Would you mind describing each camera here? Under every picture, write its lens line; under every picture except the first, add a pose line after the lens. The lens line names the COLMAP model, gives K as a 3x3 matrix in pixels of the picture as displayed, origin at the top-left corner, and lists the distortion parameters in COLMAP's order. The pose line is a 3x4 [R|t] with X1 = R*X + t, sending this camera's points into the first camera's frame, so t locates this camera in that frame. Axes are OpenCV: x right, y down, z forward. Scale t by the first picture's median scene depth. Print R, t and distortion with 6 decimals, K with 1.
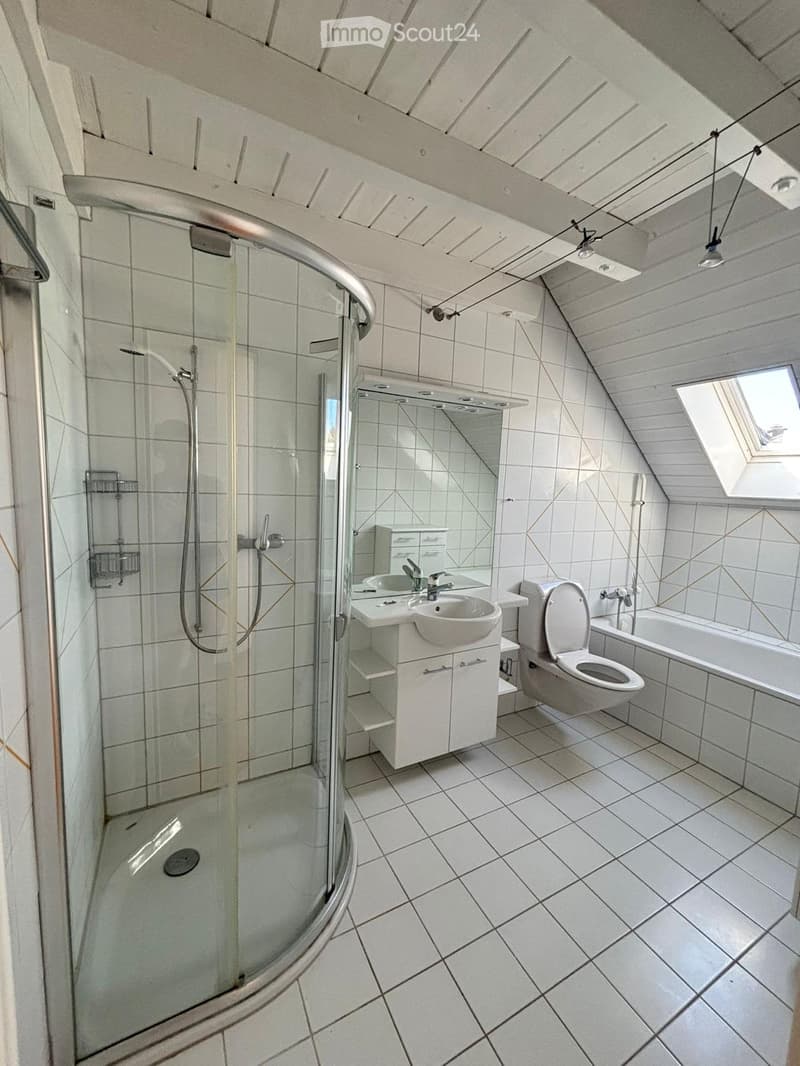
lens RADIAL K [[430.4, 0, 398.5], [0, 430.4, 531.0], [0, 0, 1]] dist [-0.002914, -0.001259]
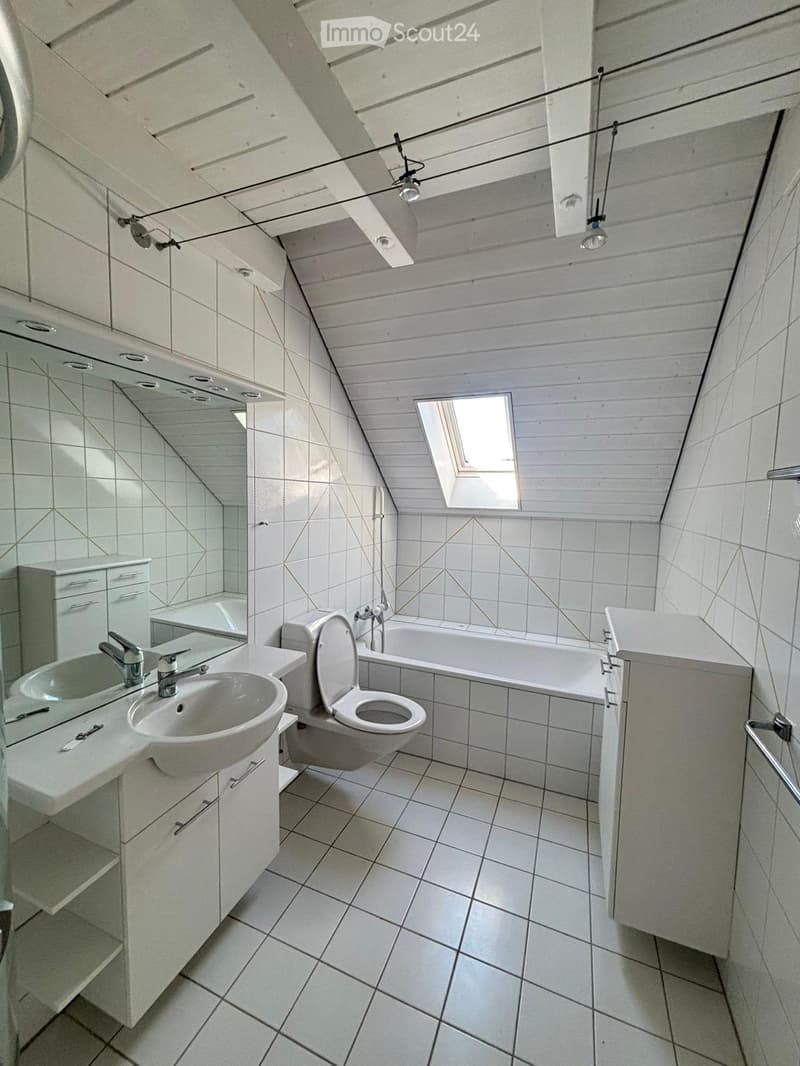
lens RADIAL K [[430.4, 0, 401.7], [0, 430.4, 531.5], [0, 0, 1]] dist [-0.002914, -0.001259]
pose [[0.764177, -0.069982, 0.641199, -0.039483], [0.075647, 0.996960, 0.018654, -0.053916], [-0.640555, 0.034250, 0.767148, 0.262041]]
